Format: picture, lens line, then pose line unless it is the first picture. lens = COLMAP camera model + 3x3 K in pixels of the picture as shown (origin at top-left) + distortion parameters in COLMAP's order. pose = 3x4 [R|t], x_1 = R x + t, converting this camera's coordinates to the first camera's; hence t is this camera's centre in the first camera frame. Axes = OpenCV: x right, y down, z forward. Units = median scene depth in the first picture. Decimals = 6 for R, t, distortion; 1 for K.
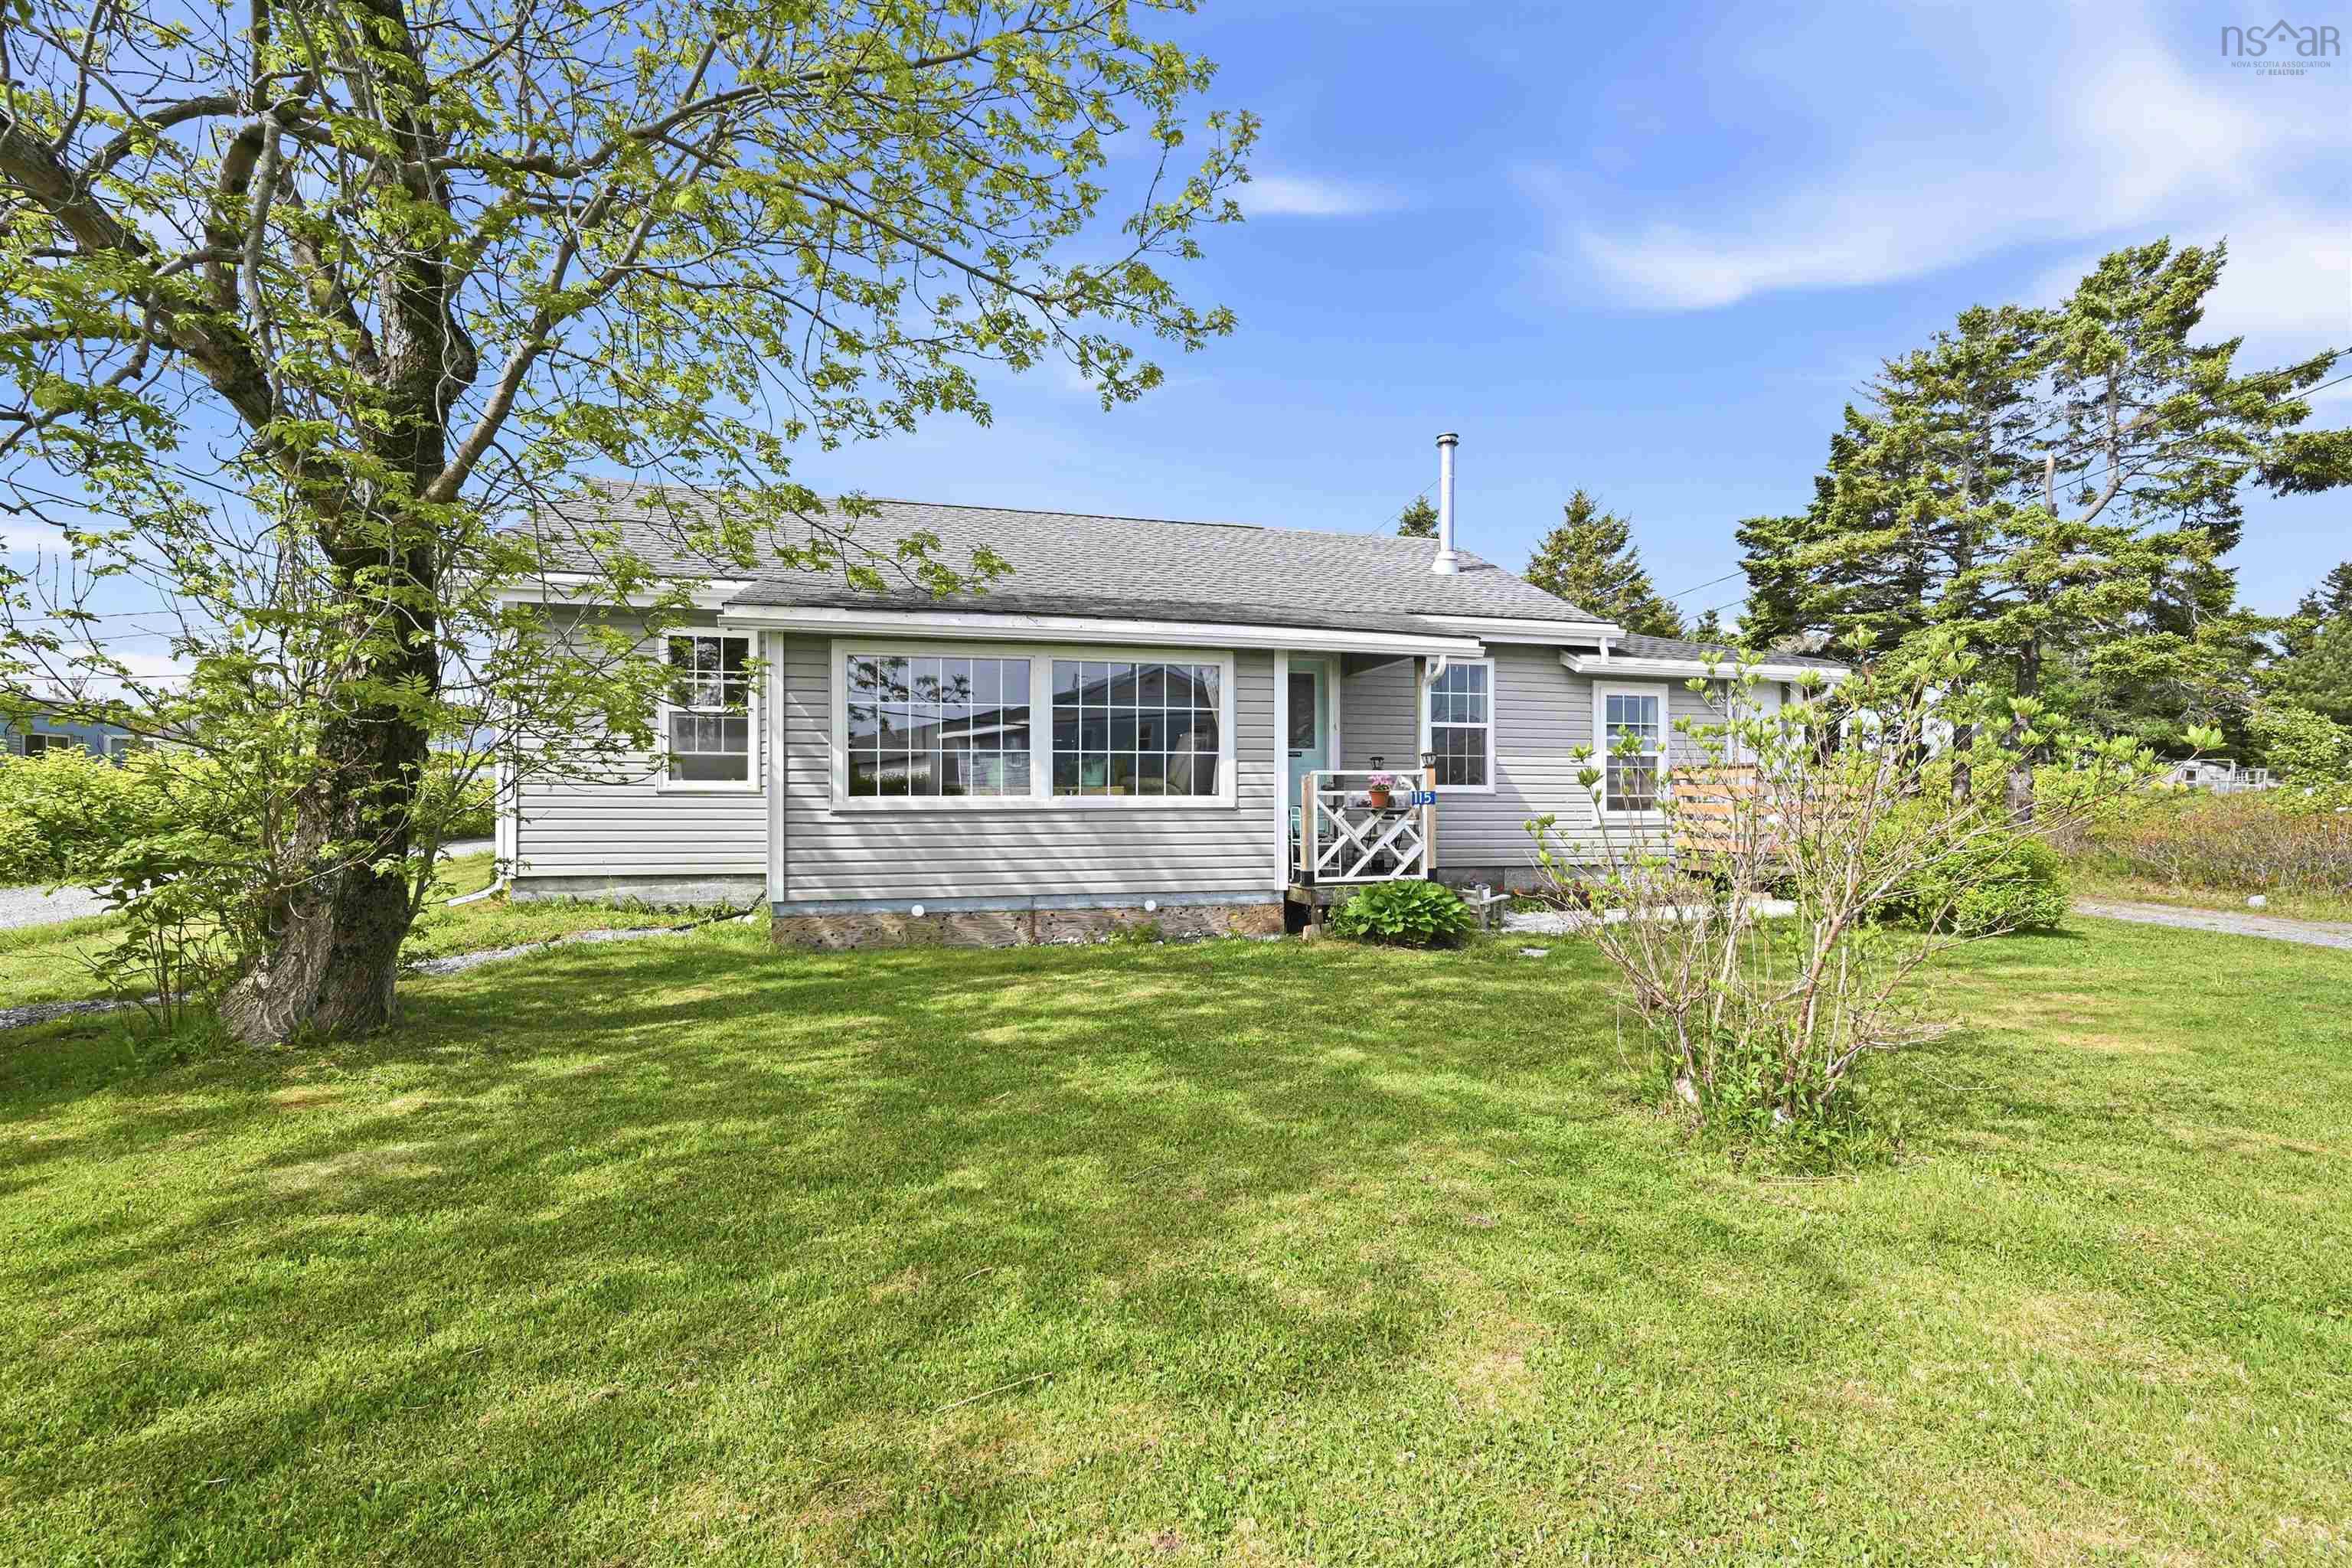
lens RADIAL K [[1004.9, 0, 1176.0], [0, 1004.9, 784.0], [0, 0, 1]] dist [-0.000538, 0.000169]
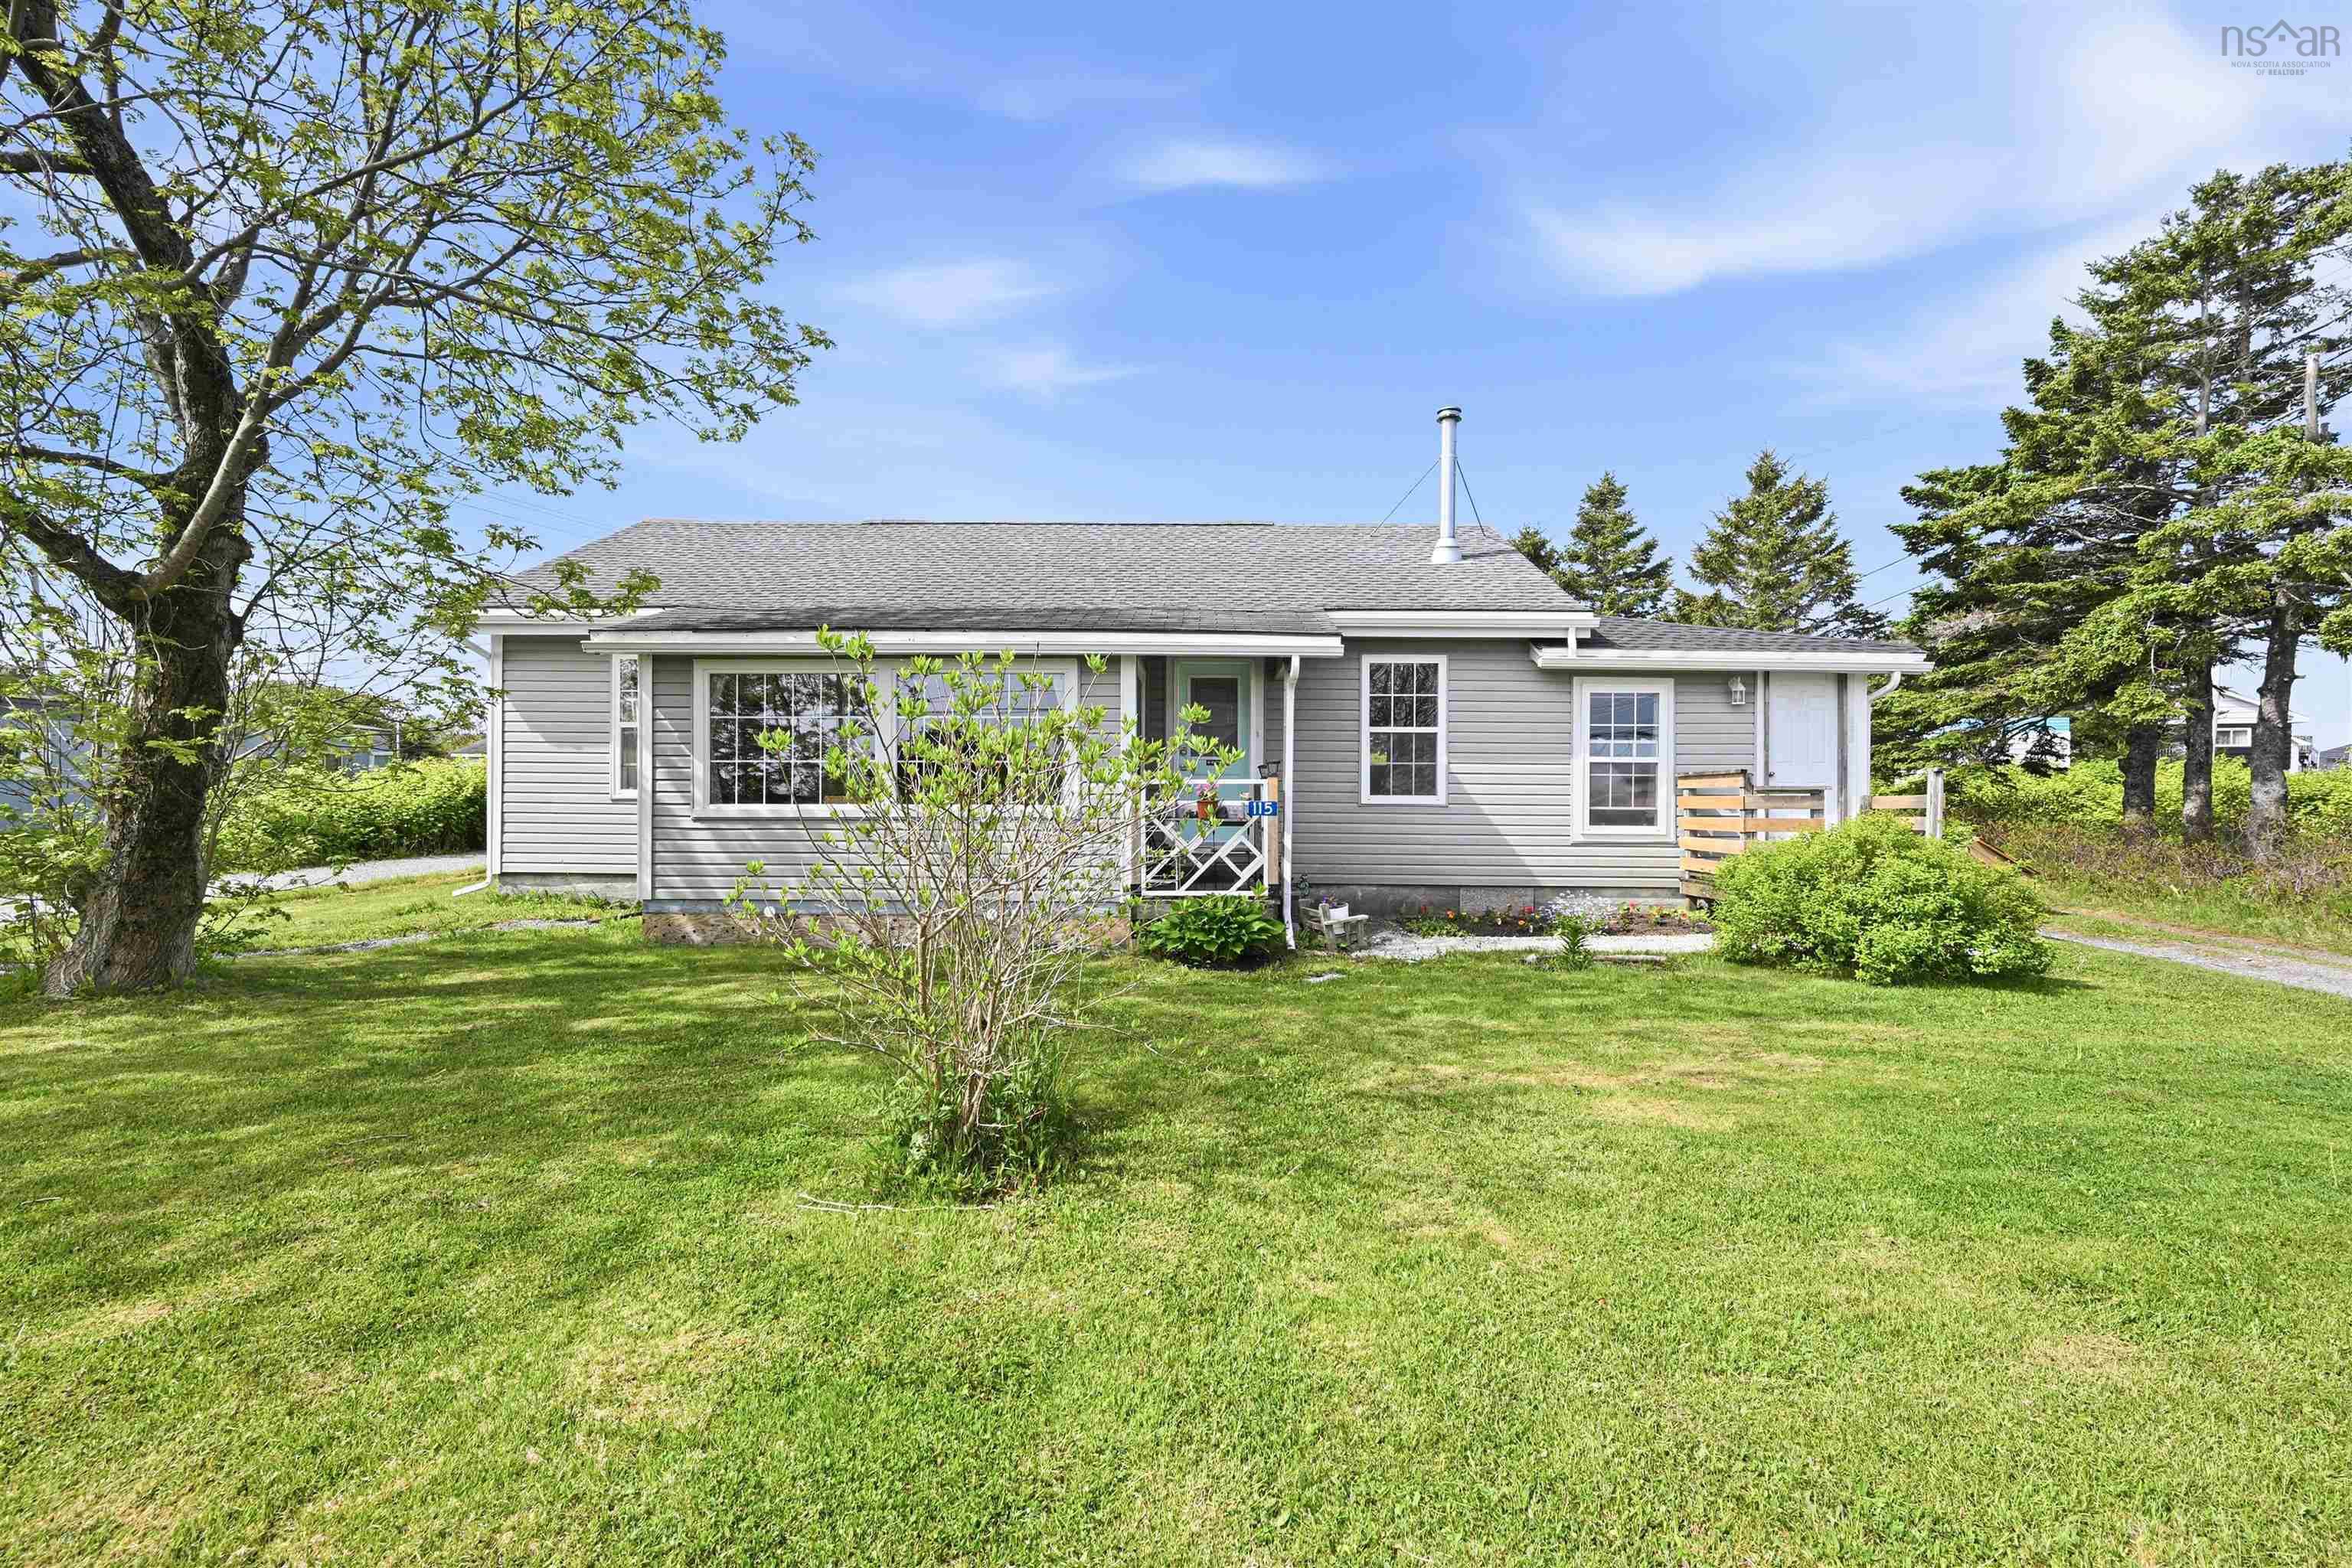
lens RADIAL K [[1038.1, 0, 1175.3], [0, 1038.1, 796.7], [0, 0, 1]] dist [0.002689, -0.001039]
pose [[0.966102, 0.002524, -0.258146, 0.415347], [-0.001958, 0.999995, 0.002448, 0.000585], [0.258151, -0.001860, 0.966103, 0.044829]]
